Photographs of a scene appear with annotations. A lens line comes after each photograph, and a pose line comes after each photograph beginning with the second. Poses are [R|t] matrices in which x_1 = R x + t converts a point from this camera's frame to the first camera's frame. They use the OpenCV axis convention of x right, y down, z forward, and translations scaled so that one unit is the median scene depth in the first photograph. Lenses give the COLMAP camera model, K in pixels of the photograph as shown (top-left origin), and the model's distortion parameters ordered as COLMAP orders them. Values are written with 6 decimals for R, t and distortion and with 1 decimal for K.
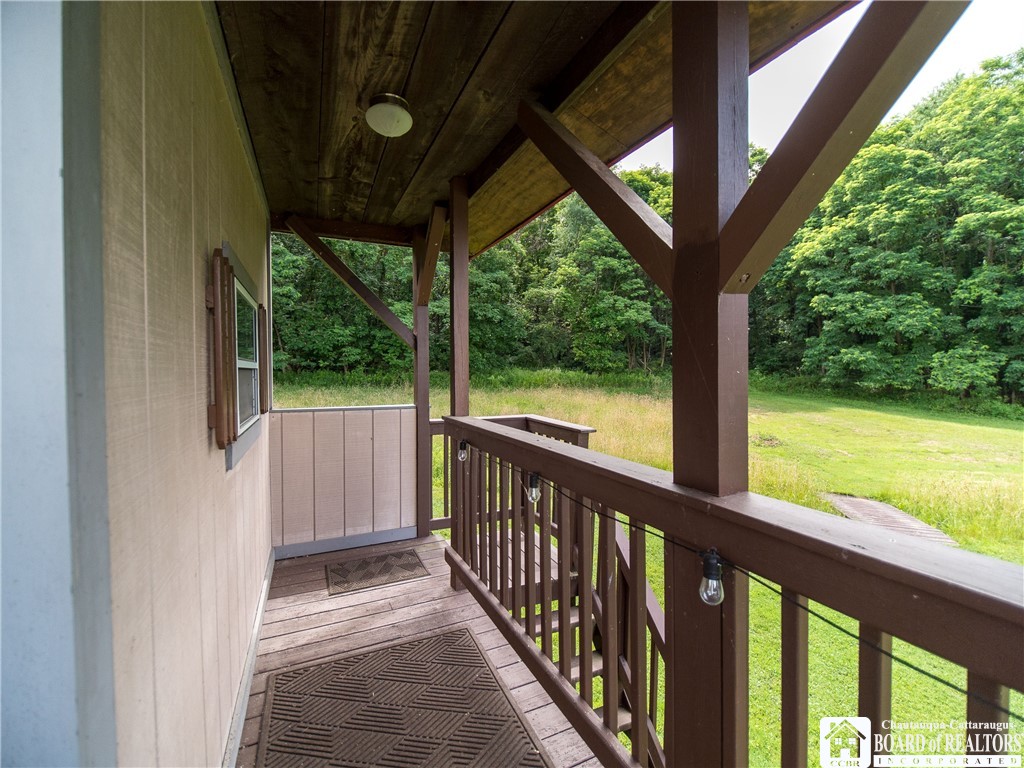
lens RADIAL K [[465.5, 0, 510.7], [0, 465.5, 385.0], [0, 0, 1]] dist [0.001089, -0.000531]
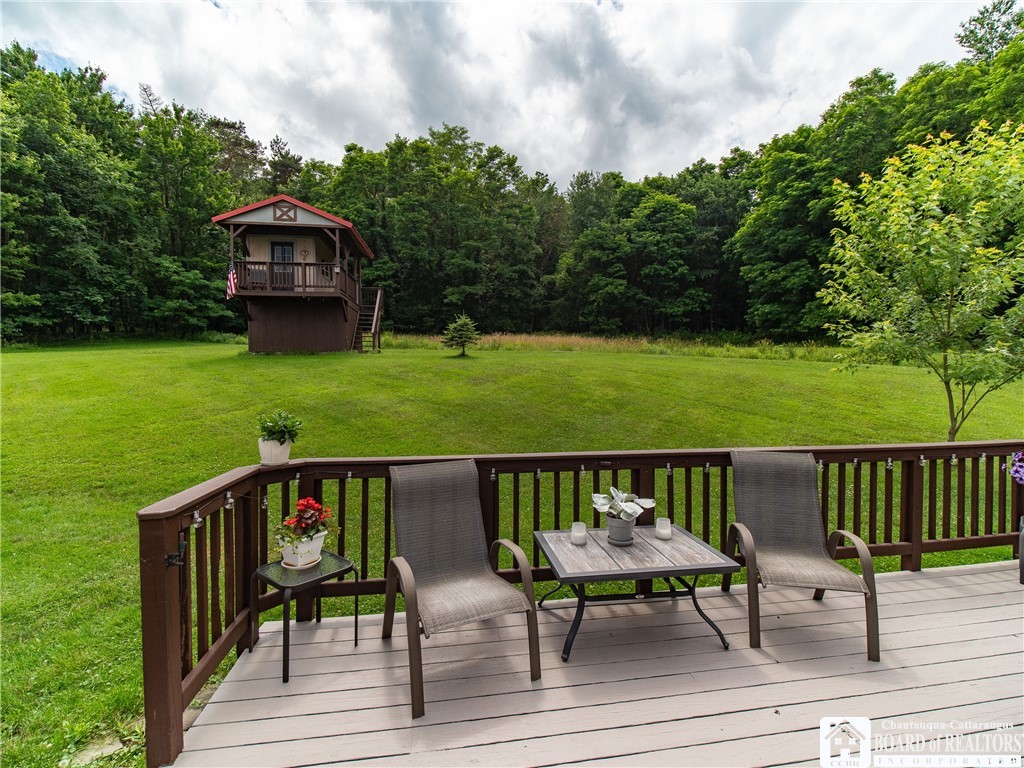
lens RADIAL K [[465.5, 0, 513.7], [0, 465.5, 382.3], [0, 0, 1]] dist [0.001089, -0.000531]
pose [[0.954229, 0.001948, -0.299069, 0.456361], [-0.001261, 0.999996, 0.002489, 0.149523], [0.299073, -0.001998, 0.954228, -0.514710]]
